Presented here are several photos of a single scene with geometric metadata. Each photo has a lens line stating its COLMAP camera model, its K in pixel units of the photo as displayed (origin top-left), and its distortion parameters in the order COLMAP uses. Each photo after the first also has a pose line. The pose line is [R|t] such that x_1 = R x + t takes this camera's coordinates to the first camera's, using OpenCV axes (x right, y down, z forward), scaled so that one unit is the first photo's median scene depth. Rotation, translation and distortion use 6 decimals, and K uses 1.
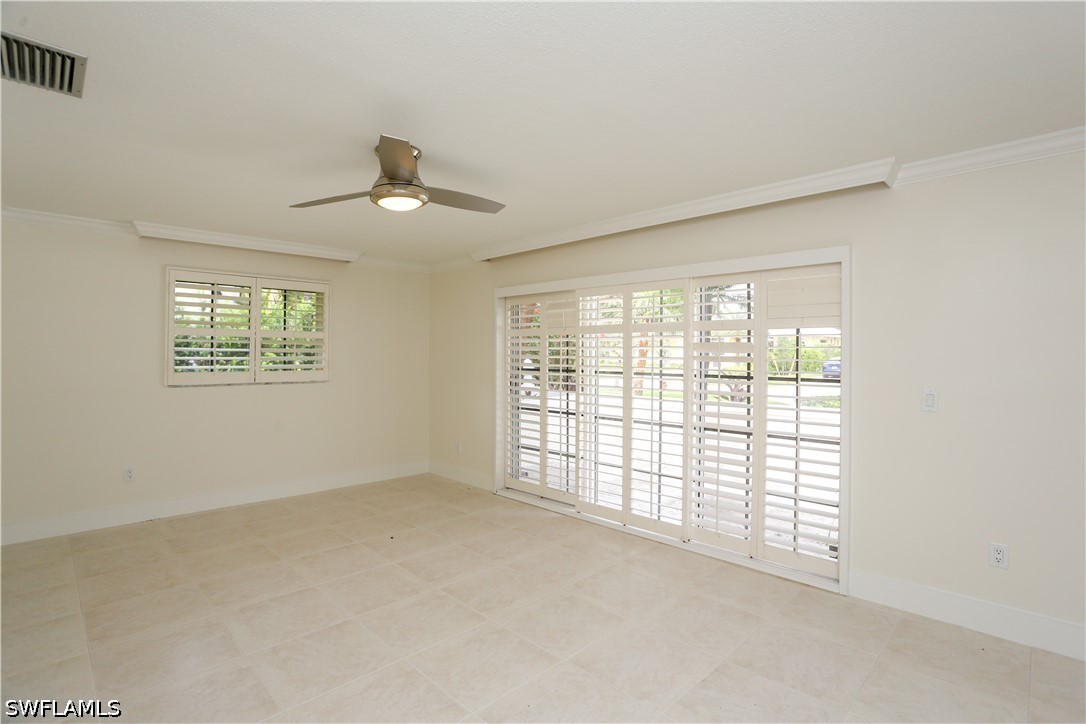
lens RADIAL K [[530.0, 0, 549.3], [0, 530.0, 359.1], [0, 0, 1]] dist [-0.036928, 0.004492]
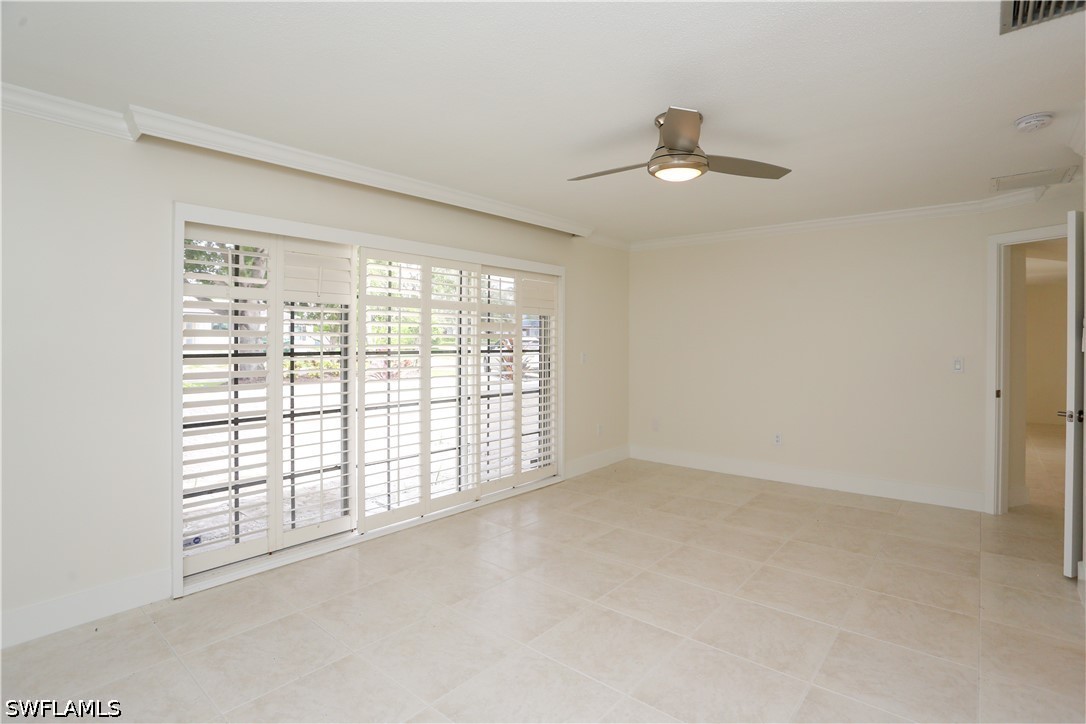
lens RADIAL K [[530.0, 0, 558.3], [0, 530.0, 337.0], [0, 0, 1]] dist [-0.036928, 0.004492]
pose [[-0.086820, -0.001940, 0.996222, -0.789351], [-0.000019, 0.999998, 0.001946, -0.000898], [-0.996224, 0.000150, -0.086820, 0.837596]]
